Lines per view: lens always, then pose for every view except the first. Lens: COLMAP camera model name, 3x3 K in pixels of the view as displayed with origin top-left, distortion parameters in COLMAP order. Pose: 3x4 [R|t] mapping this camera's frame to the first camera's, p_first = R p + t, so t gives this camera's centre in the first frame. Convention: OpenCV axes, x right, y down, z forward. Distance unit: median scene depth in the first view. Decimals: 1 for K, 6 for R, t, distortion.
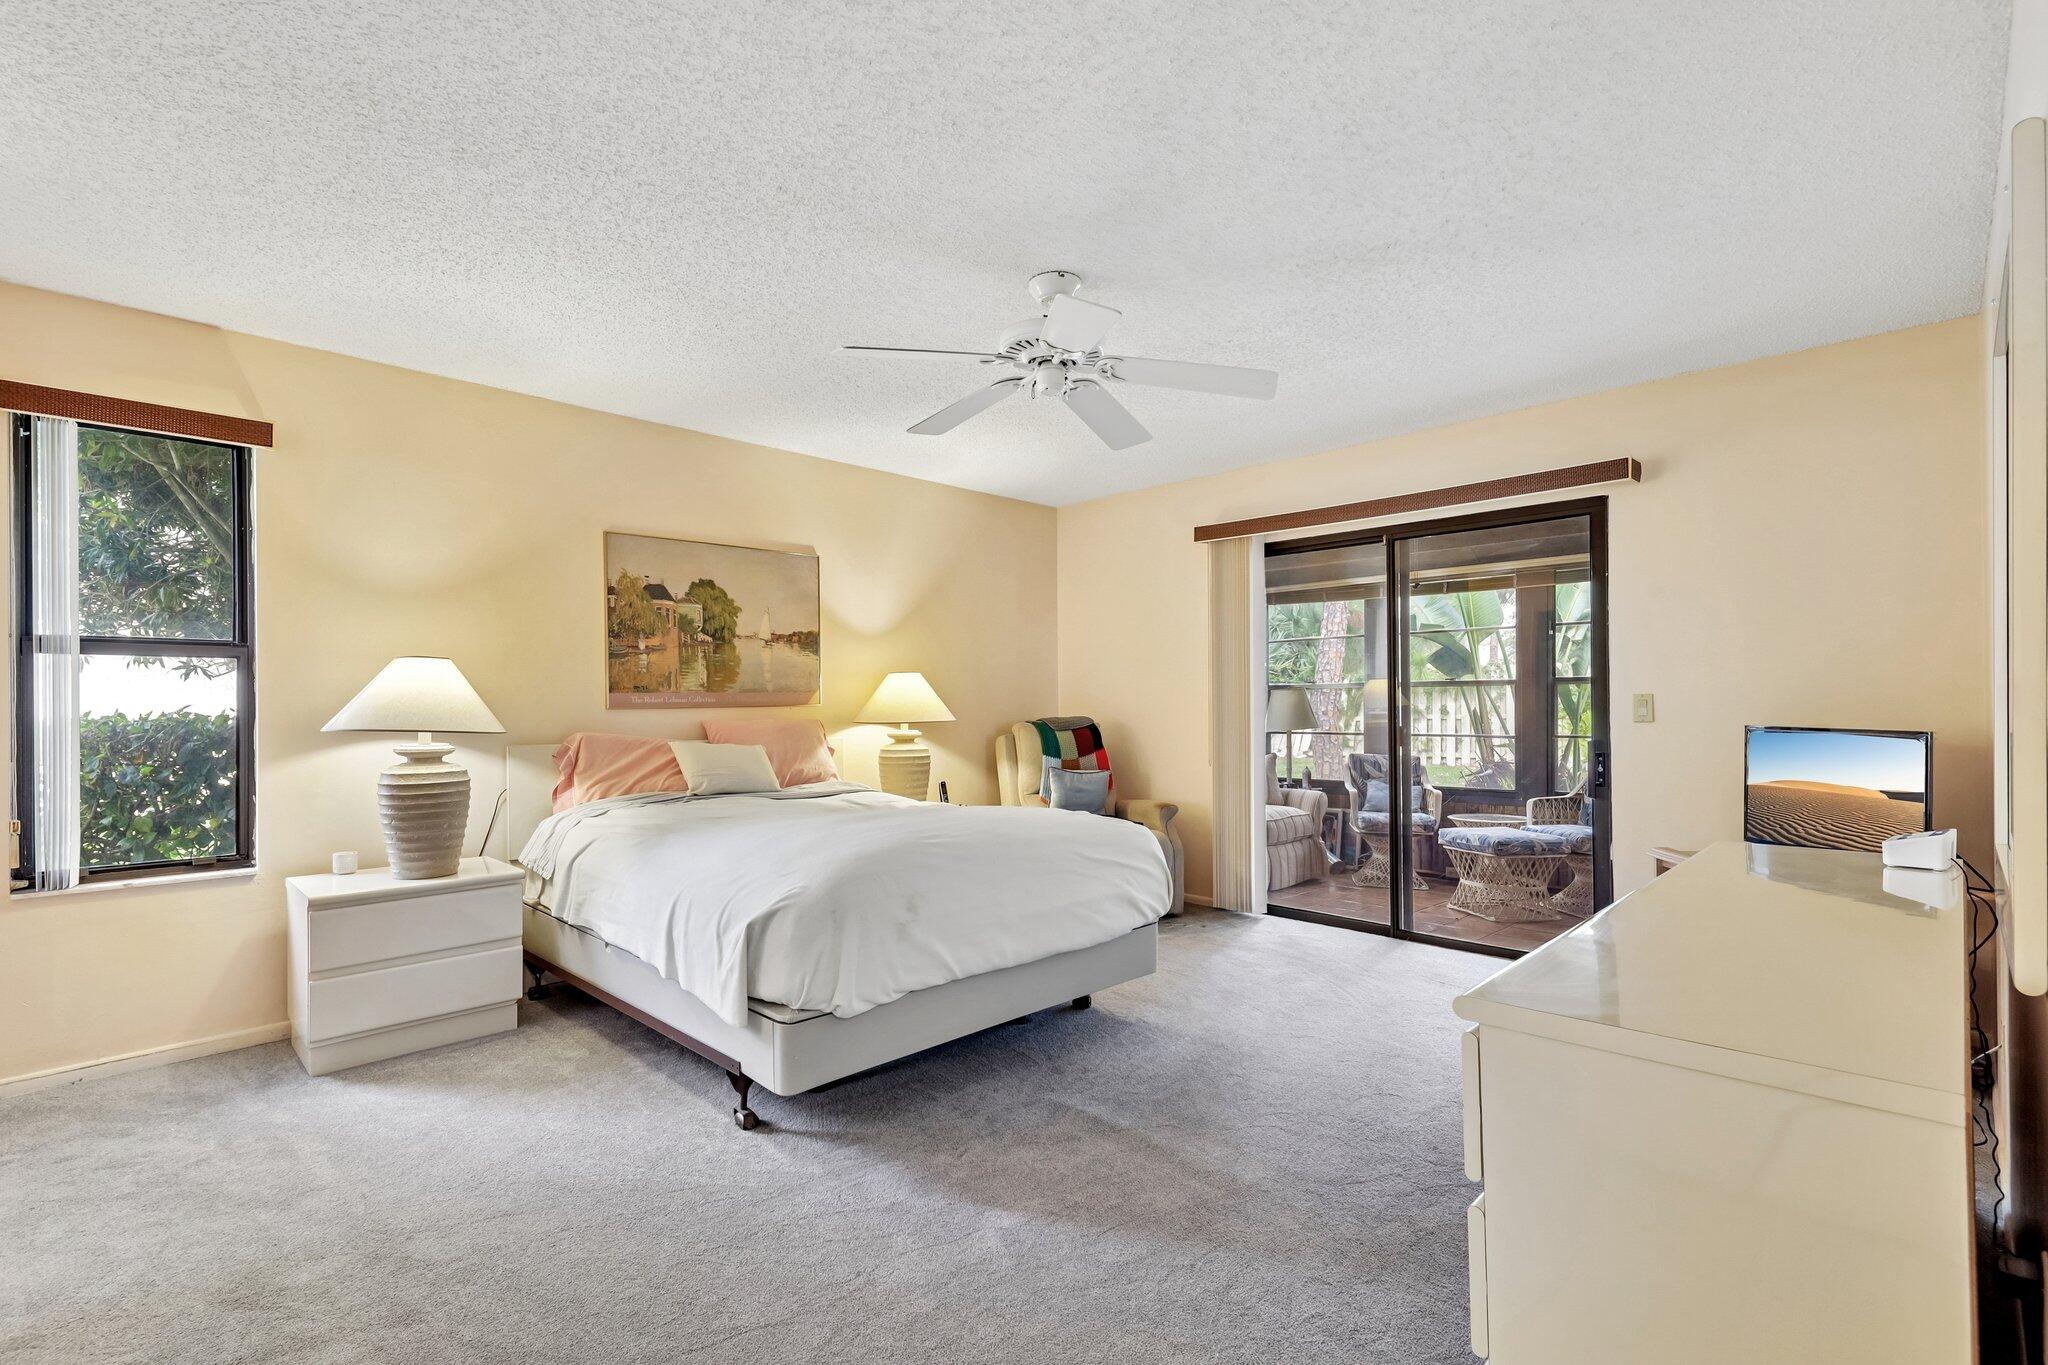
lens RADIAL K [[938.9, 0, 1027.6], [0, 938.9, 689.6], [0, 0, 1]] dist [0.023396, -0.000006]
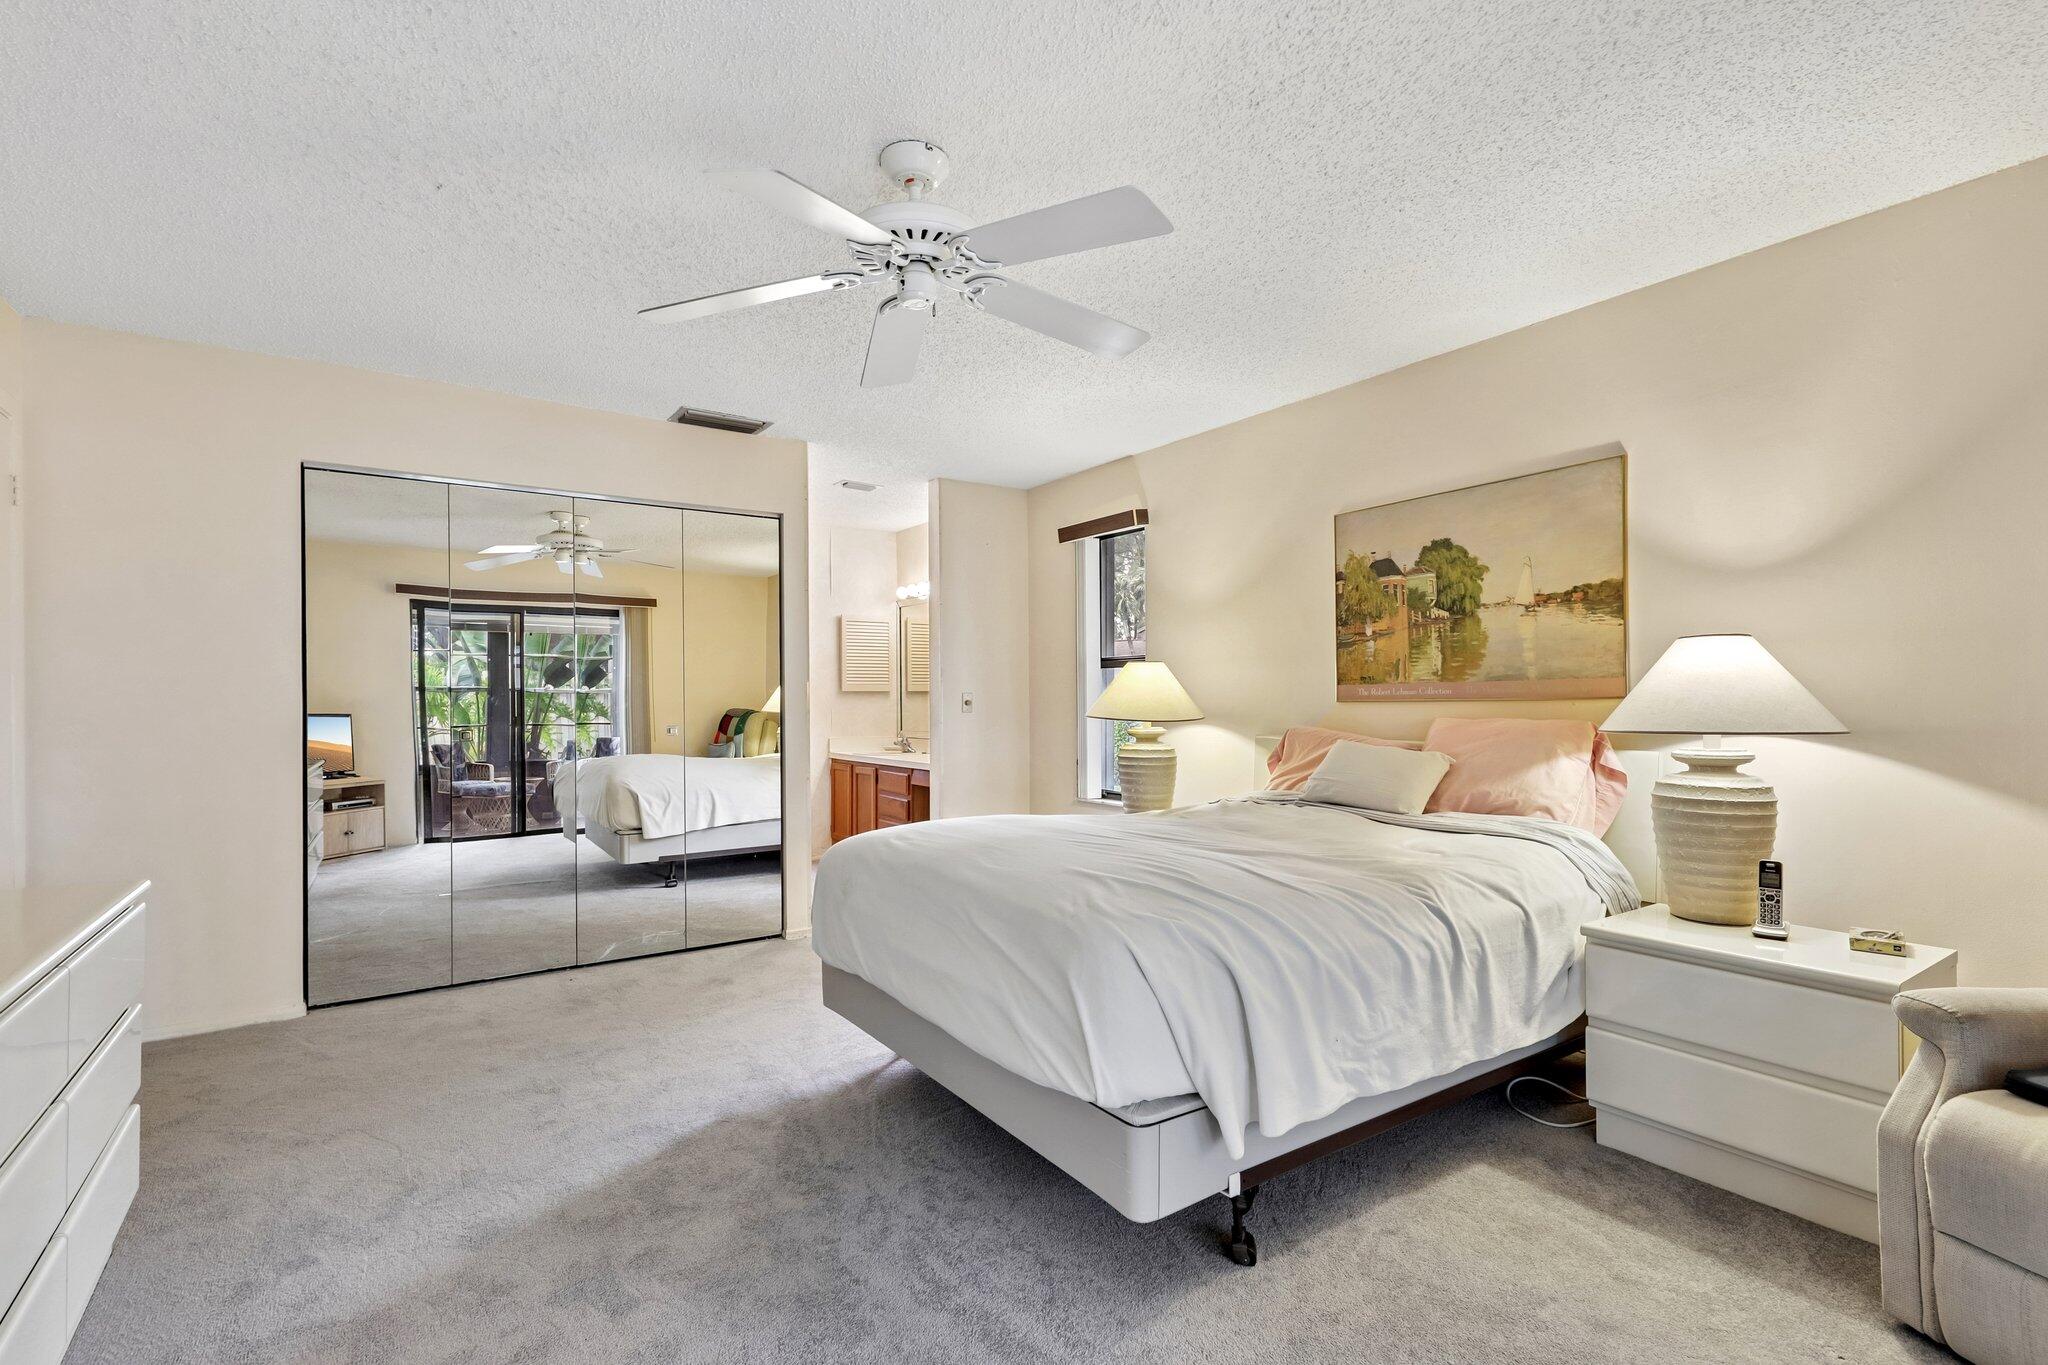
lens RADIAL K [[938.9, 0, 1022.4], [0, 938.9, 679.6], [0, 0, 1]] dist [0.023396, -0.000006]
pose [[-0.181920, -0.027227, -0.982936, 0.493371], [0.005125, 0.999577, -0.028637, 0.021356], [0.983300, -0.010247, -0.181703, 0.790728]]
